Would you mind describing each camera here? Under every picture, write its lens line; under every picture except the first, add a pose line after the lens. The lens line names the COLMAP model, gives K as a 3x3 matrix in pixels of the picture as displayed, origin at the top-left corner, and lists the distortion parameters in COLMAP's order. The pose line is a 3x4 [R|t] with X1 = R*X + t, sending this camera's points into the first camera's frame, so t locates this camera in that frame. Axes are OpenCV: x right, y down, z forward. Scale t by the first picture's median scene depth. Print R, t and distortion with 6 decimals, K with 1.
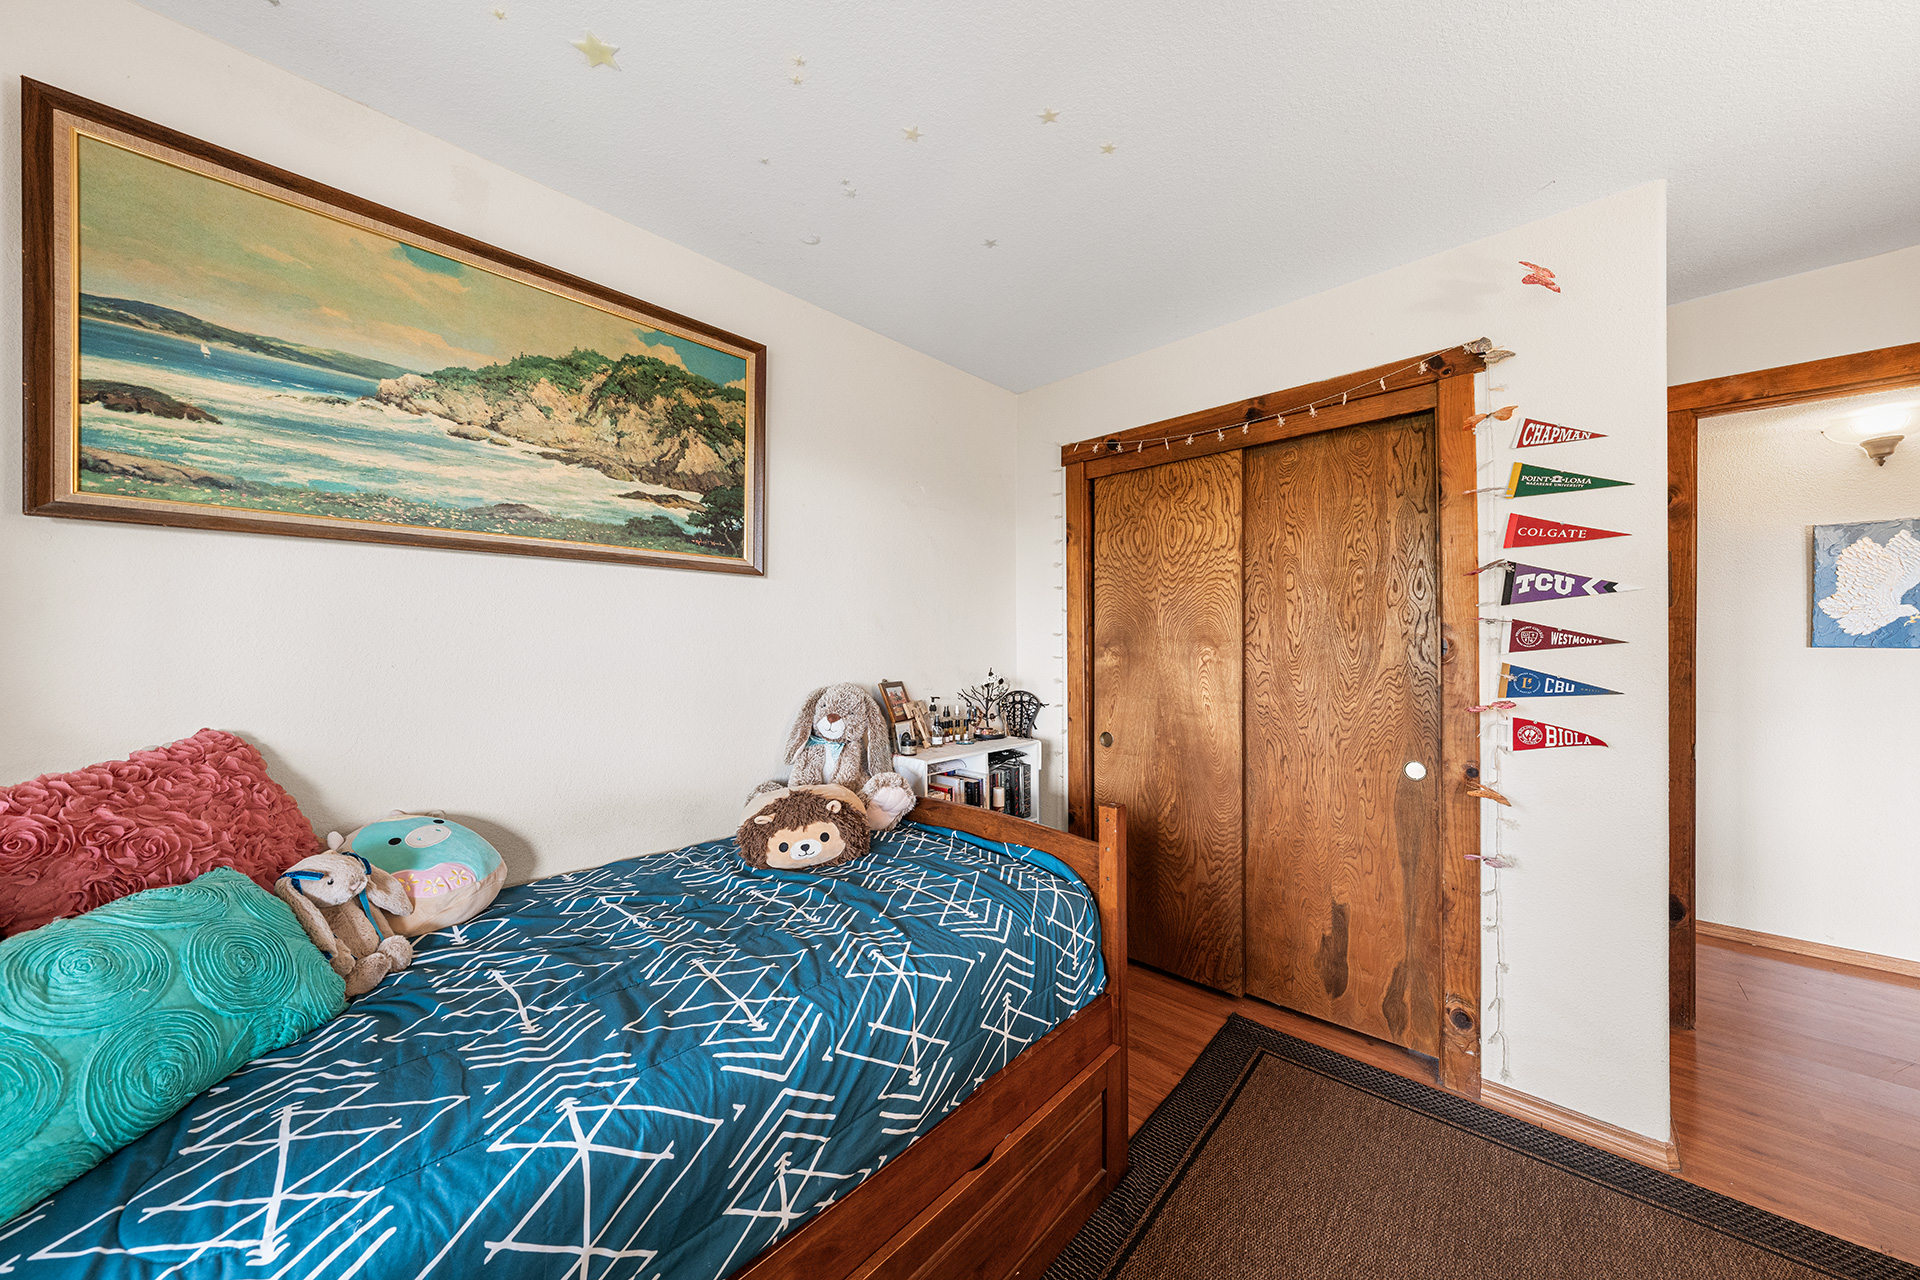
lens RADIAL K [[656.6, 0, 960.0], [0, 656.6, 640.0], [0, 0, 1]] dist [-0.000940, -0.000133]
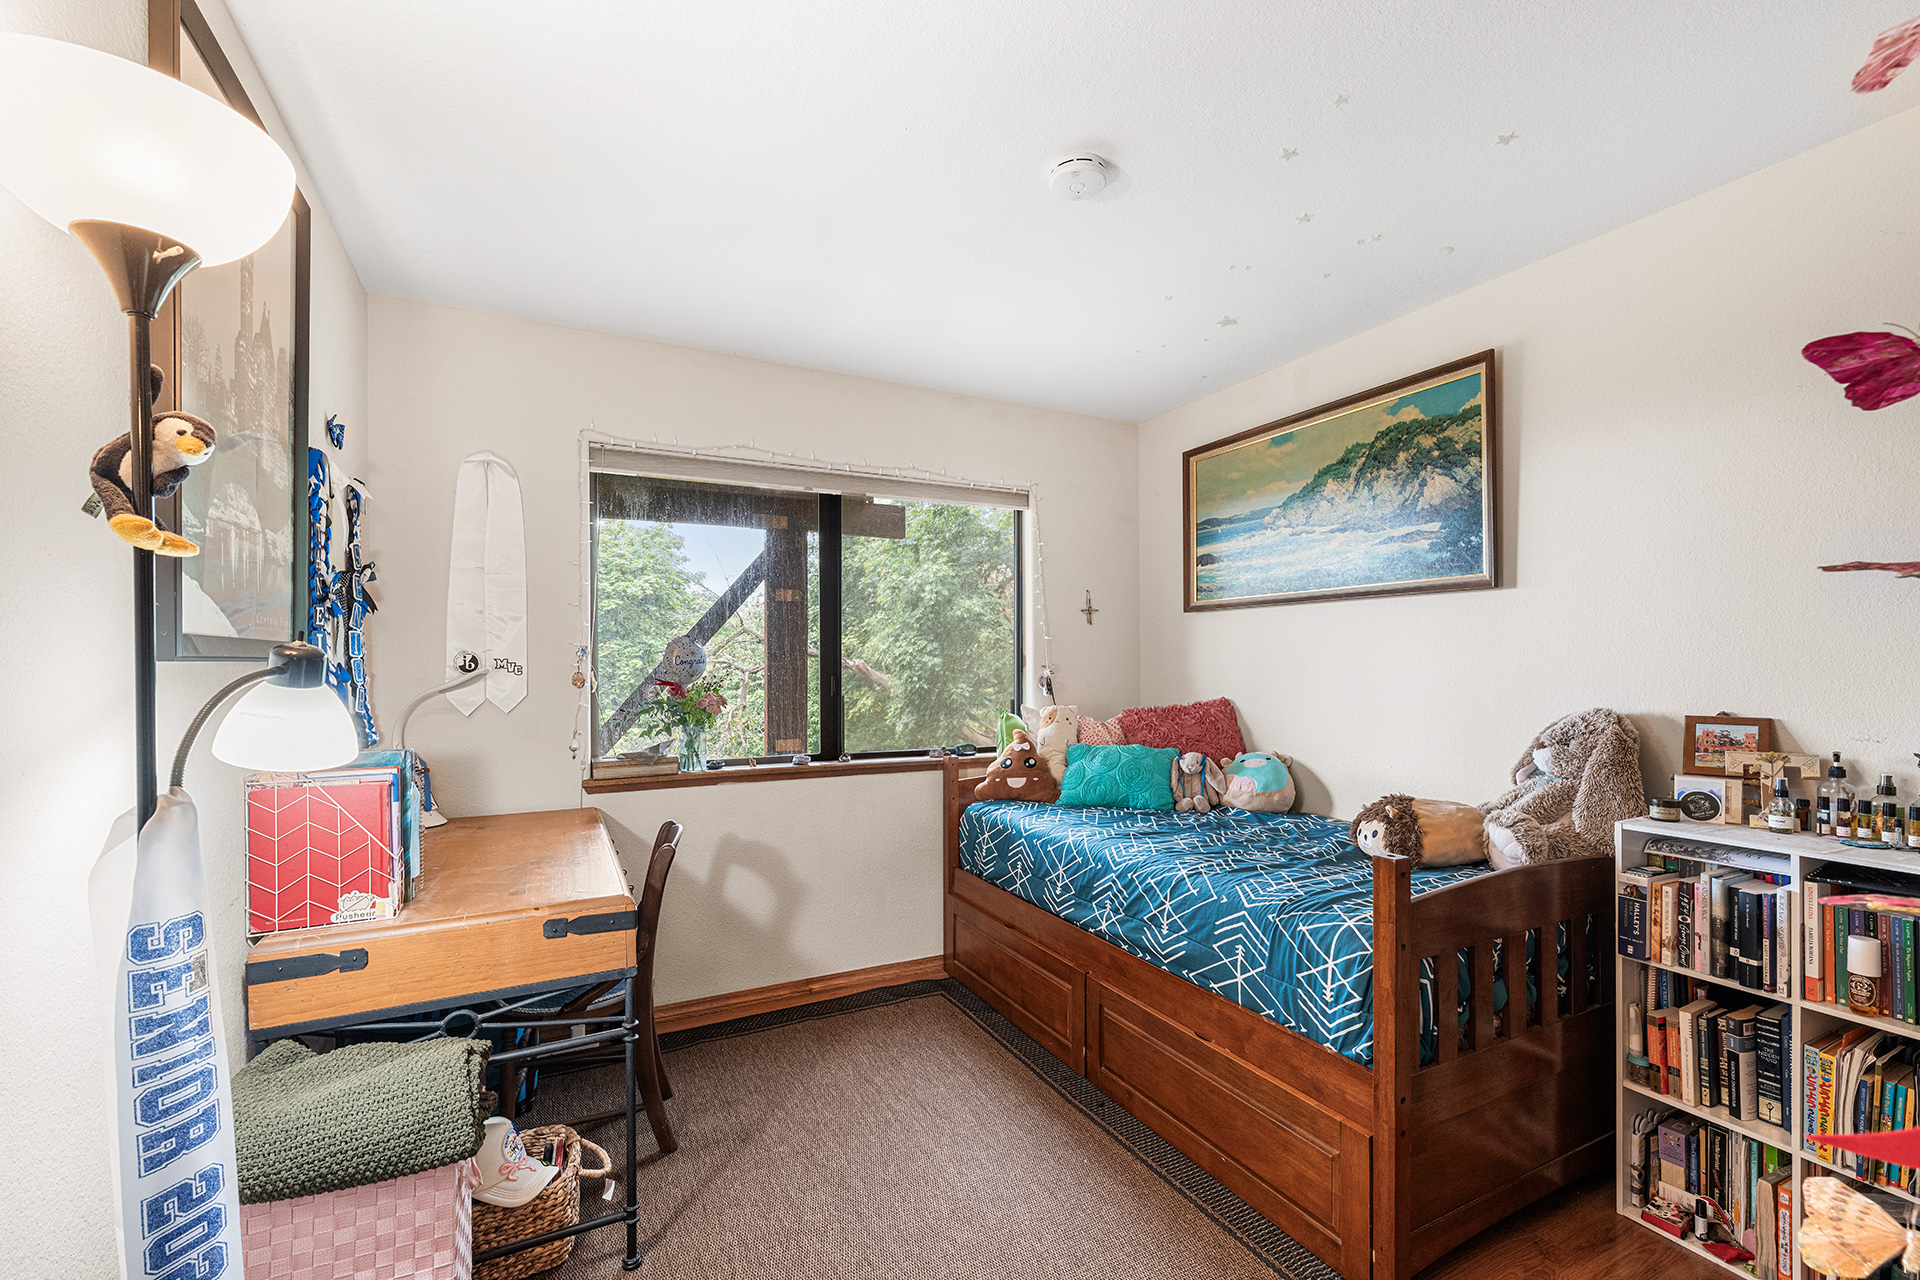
lens RADIAL K [[800.1, 0, 965.7], [0, 800.1, 659.8], [0, 0, 1]] dist [-0.002080, -0.000195]
pose [[-0.336838, 0.003896, -0.941555, 1.203186], [0.013575, 0.999908, -0.000719, -0.002035], [0.941465, -0.013024, -0.336859, 0.746329]]
